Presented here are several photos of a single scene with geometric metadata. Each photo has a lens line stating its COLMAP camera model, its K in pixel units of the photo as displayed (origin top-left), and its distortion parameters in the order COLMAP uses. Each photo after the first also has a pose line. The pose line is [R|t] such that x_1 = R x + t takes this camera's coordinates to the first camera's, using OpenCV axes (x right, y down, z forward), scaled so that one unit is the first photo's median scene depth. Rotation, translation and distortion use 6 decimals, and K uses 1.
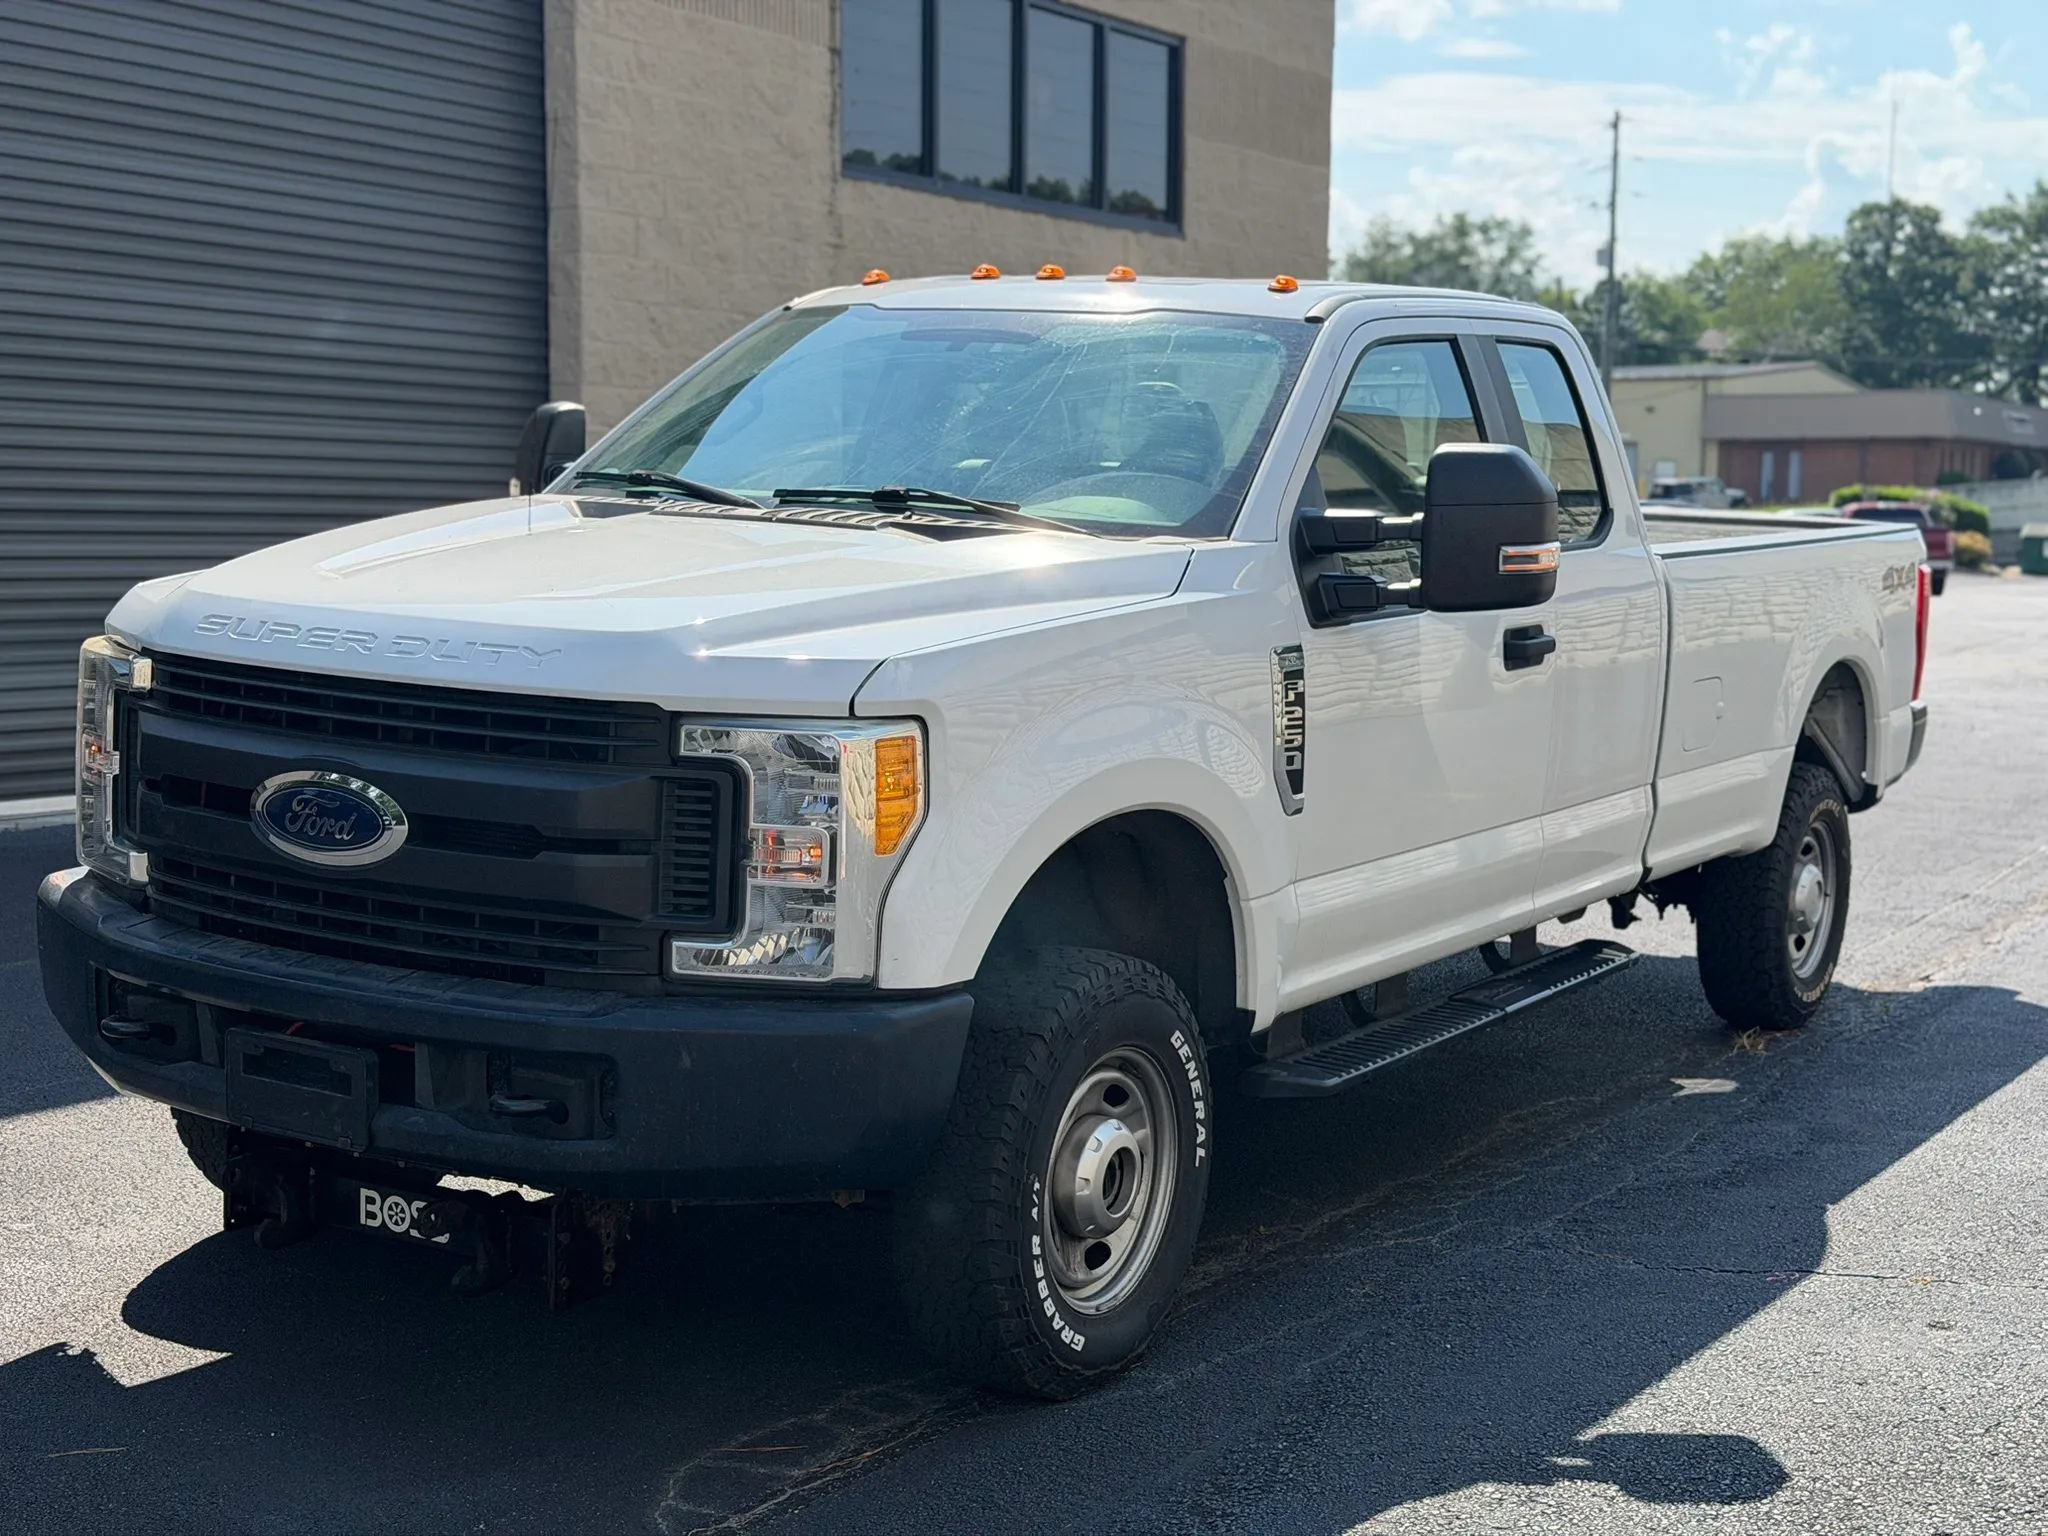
lens RADIAL K [[2842.1, 0, 1031.7], [0, 2842.1, 790.8], [0, 0, 1]] dist [0.135284, -0.144426]
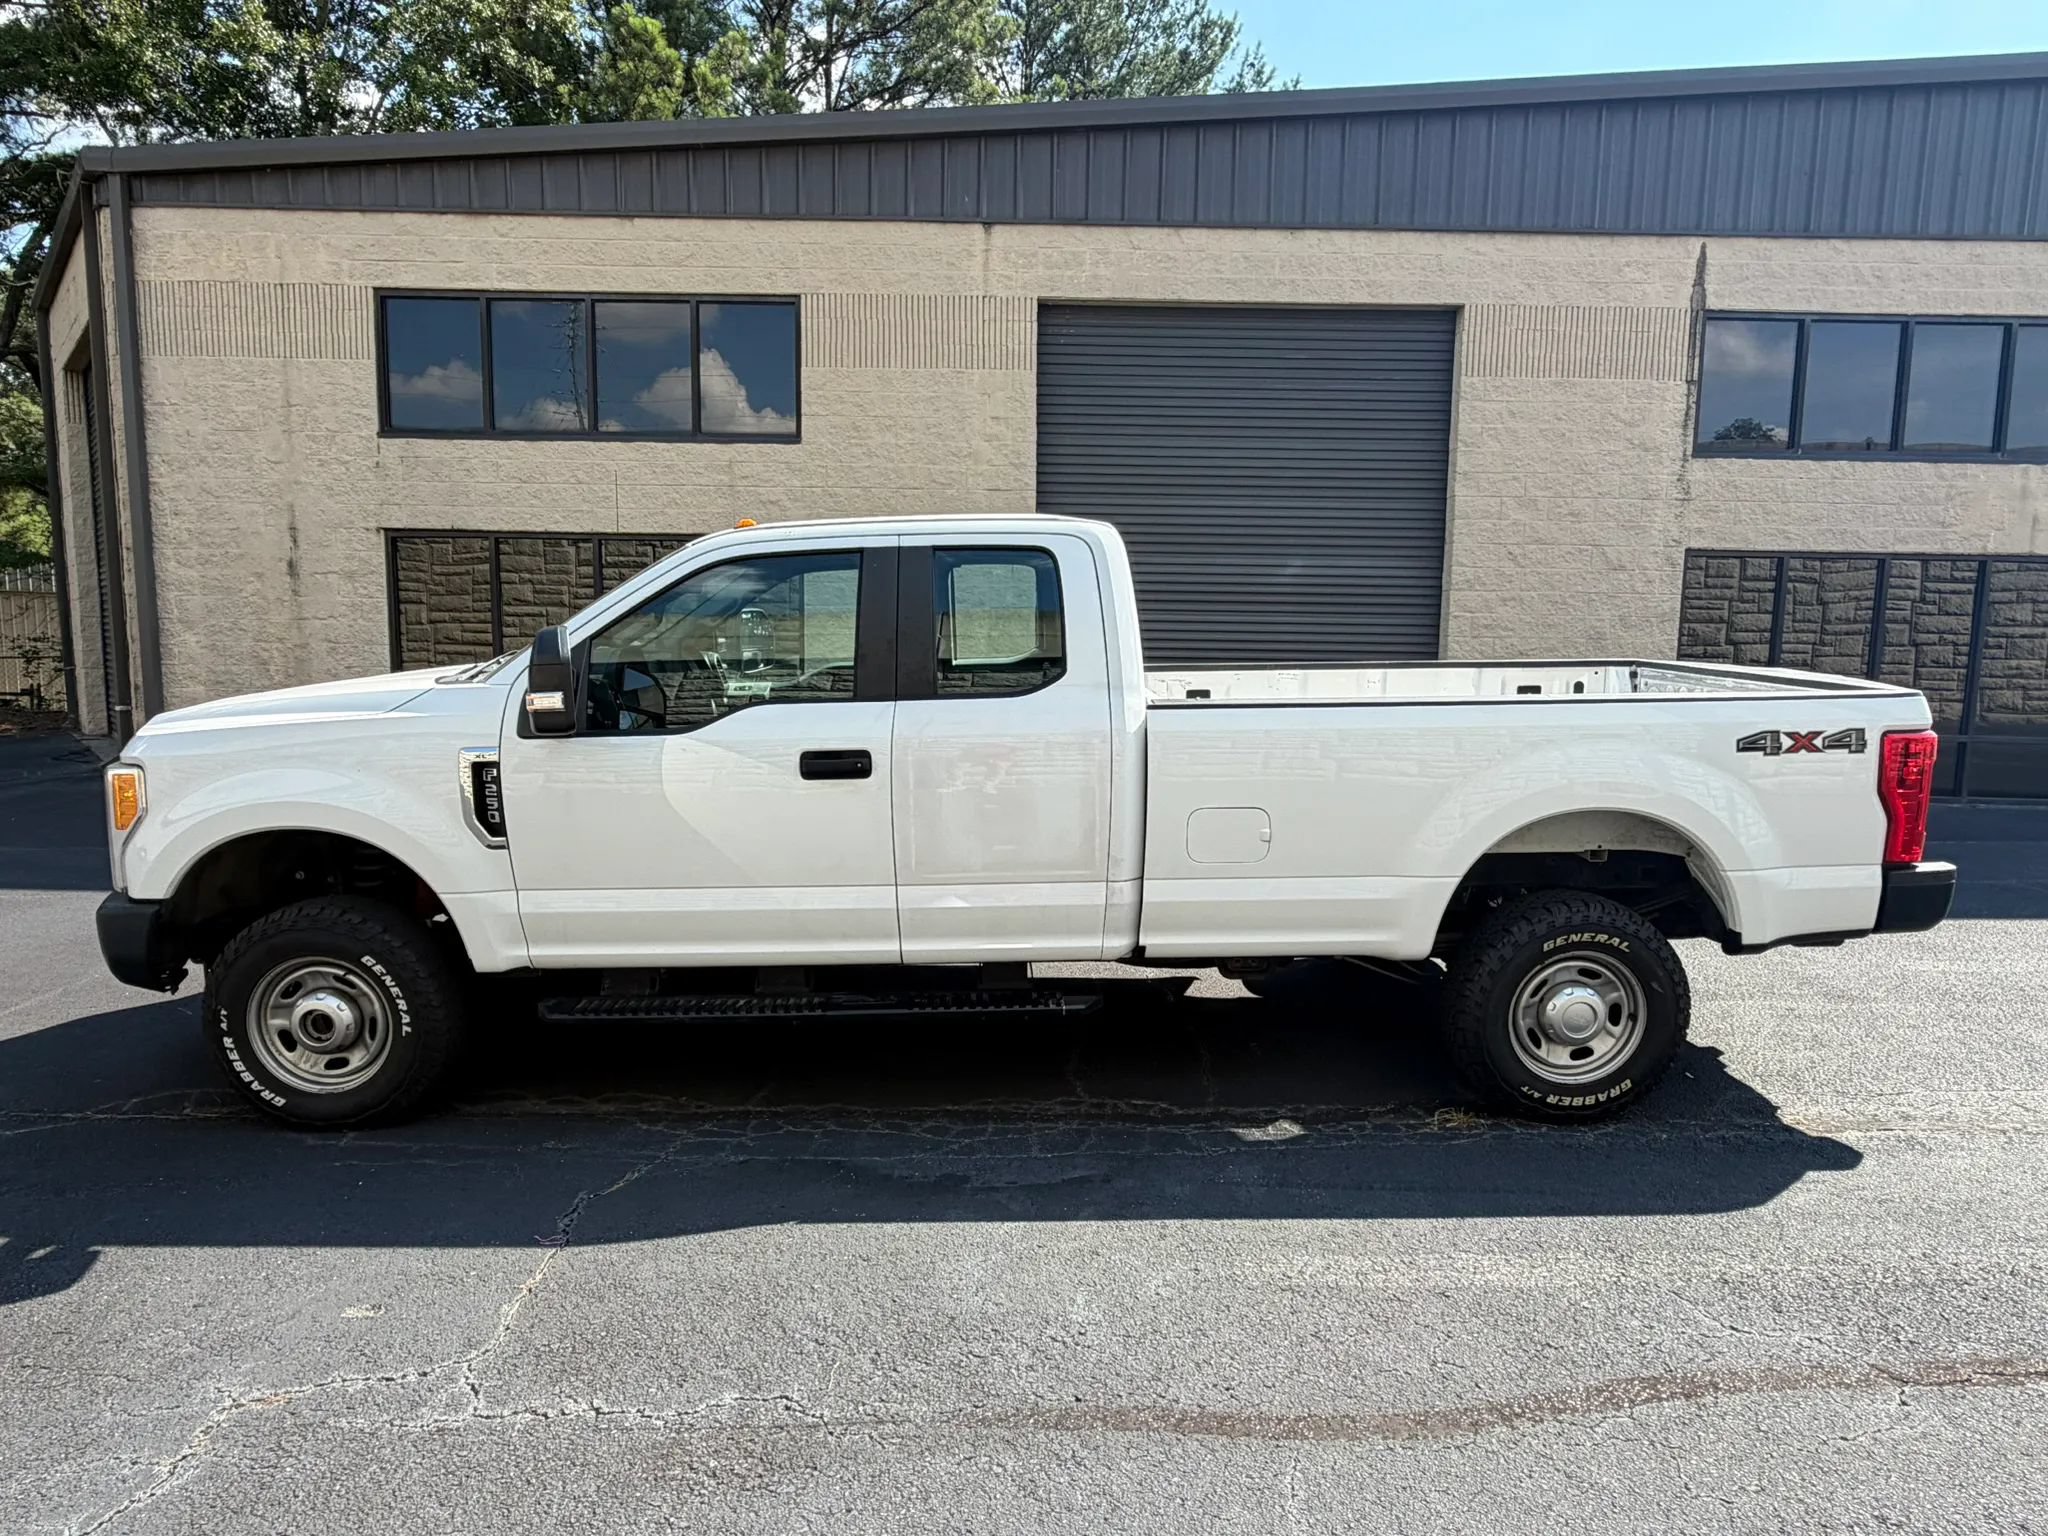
lens RADIAL K [[1165.9, 0, 1024.0], [0, 1165.9, 768.0], [0, 0, 1]] dist [0.000215, -0.000626]
pose [[0.543407, 0.088542, -0.834787, 0.799404], [-0.087166, 0.994998, 0.048795, -0.095998], [0.834932, 0.046249, 0.548406, 0.851987]]
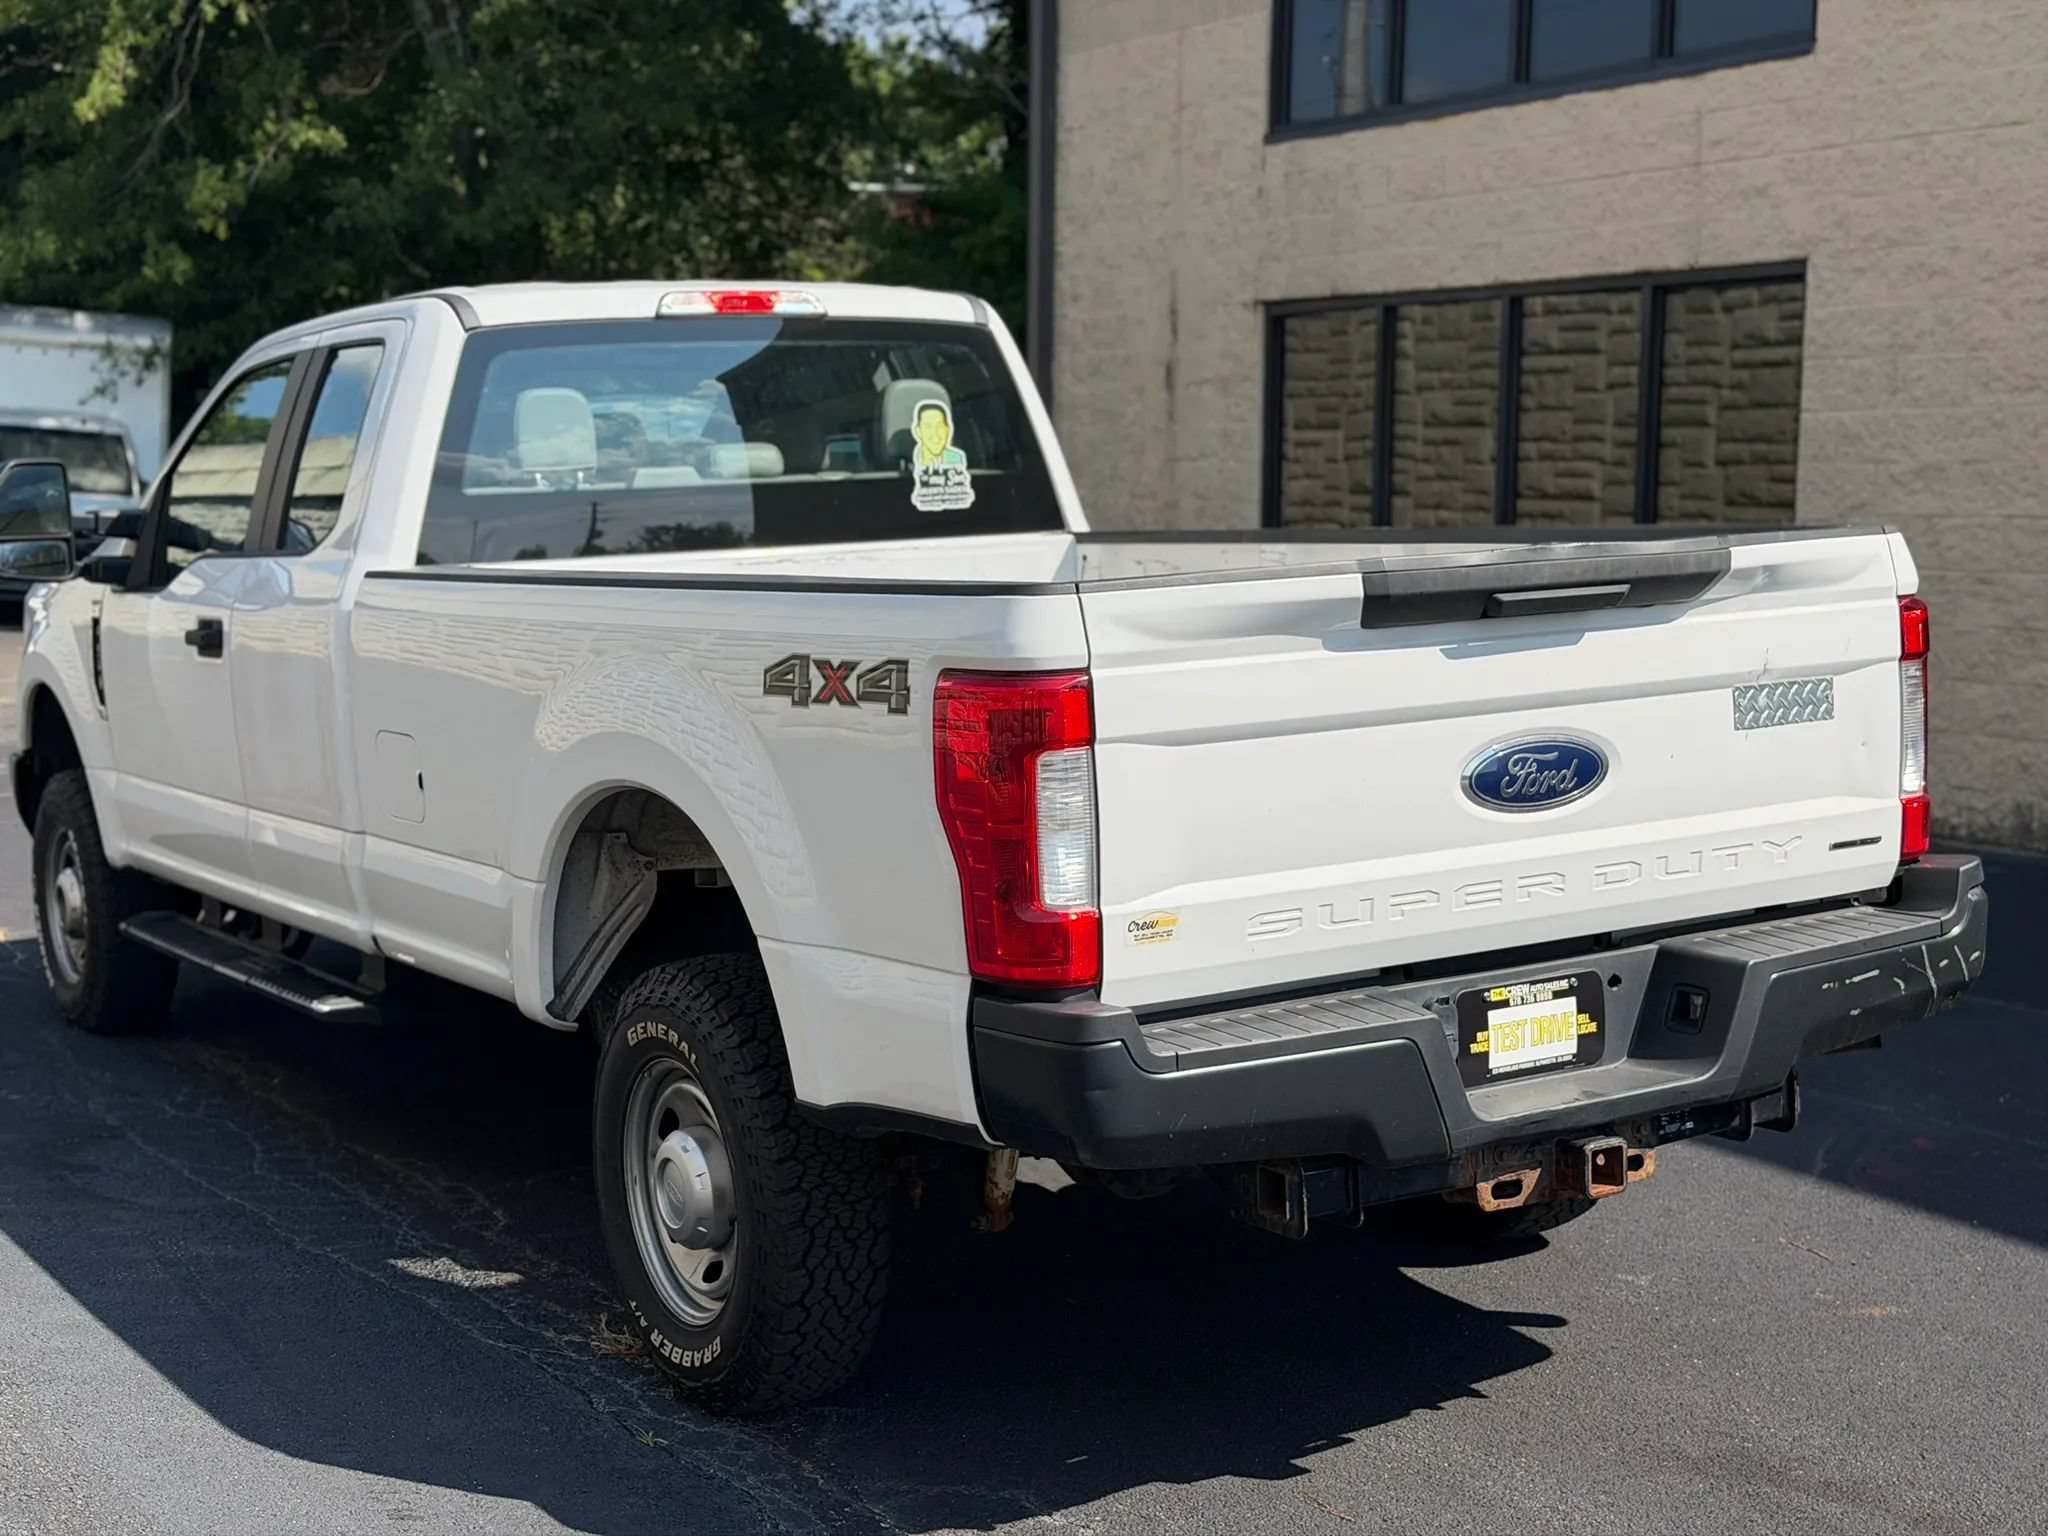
lens RADIAL K [[2848.2, 0, 1033.0], [0, 2848.2, 771.2], [0, 0, 1]] dist [0.156787, -0.227781]
pose [[-0.440724, 0.079389, -0.894125, 1.153562], [-0.098877, 0.985726, 0.136260, -0.204653], [0.892180, 0.148462, -0.426584, 1.978631]]
